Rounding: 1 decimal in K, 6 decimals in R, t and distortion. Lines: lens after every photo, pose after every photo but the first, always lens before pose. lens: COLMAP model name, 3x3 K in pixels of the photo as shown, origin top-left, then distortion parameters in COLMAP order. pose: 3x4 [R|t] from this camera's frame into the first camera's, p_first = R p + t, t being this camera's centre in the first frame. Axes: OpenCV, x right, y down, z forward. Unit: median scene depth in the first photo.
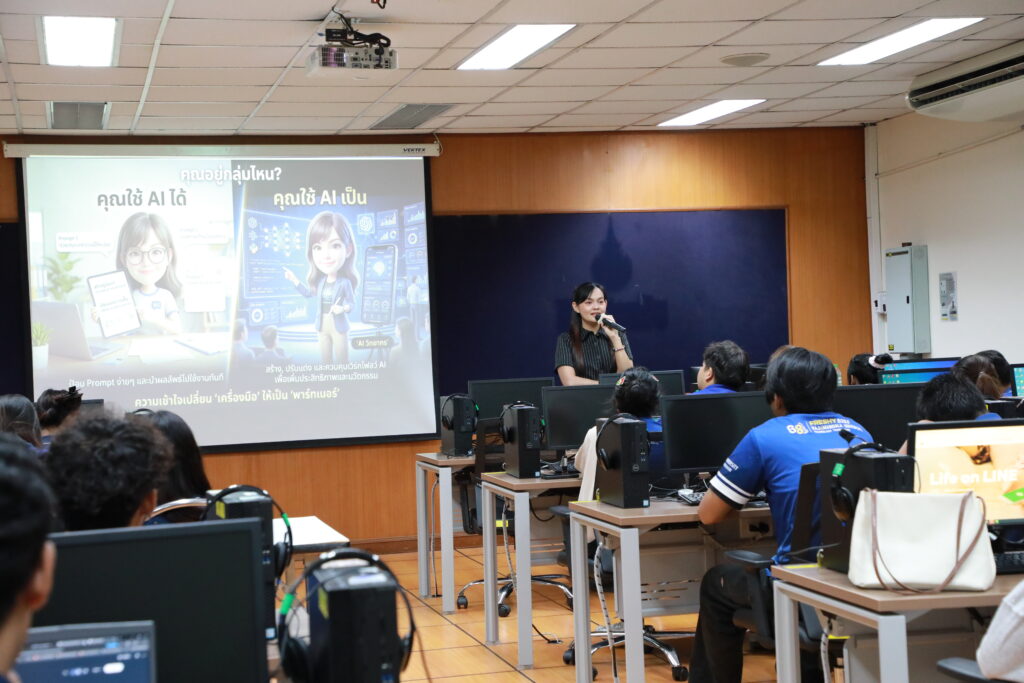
lens RADIAL K [[1838.0, 0, 512.0], [0, 1838.0, 341.5], [0, 0, 1]] dist [0.416099, -0.044155]
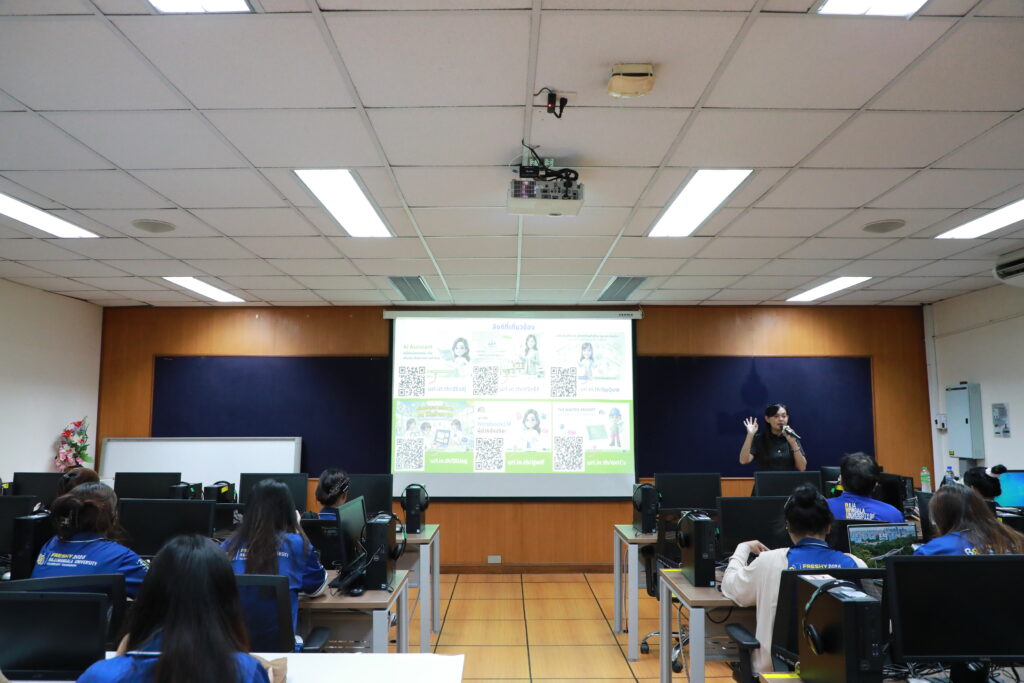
lens RADIAL K [[708.4, 0, 512.0], [0, 708.4, 341.5], [0, 0, 1]] dist [-0.061569, 0.034169]
pose [[0.970970, 0.012894, -0.238852, -0.002847], [-0.038750, 0.993835, -0.103873, -0.016434], [0.236041, 0.110113, 0.965484, 0.461298]]
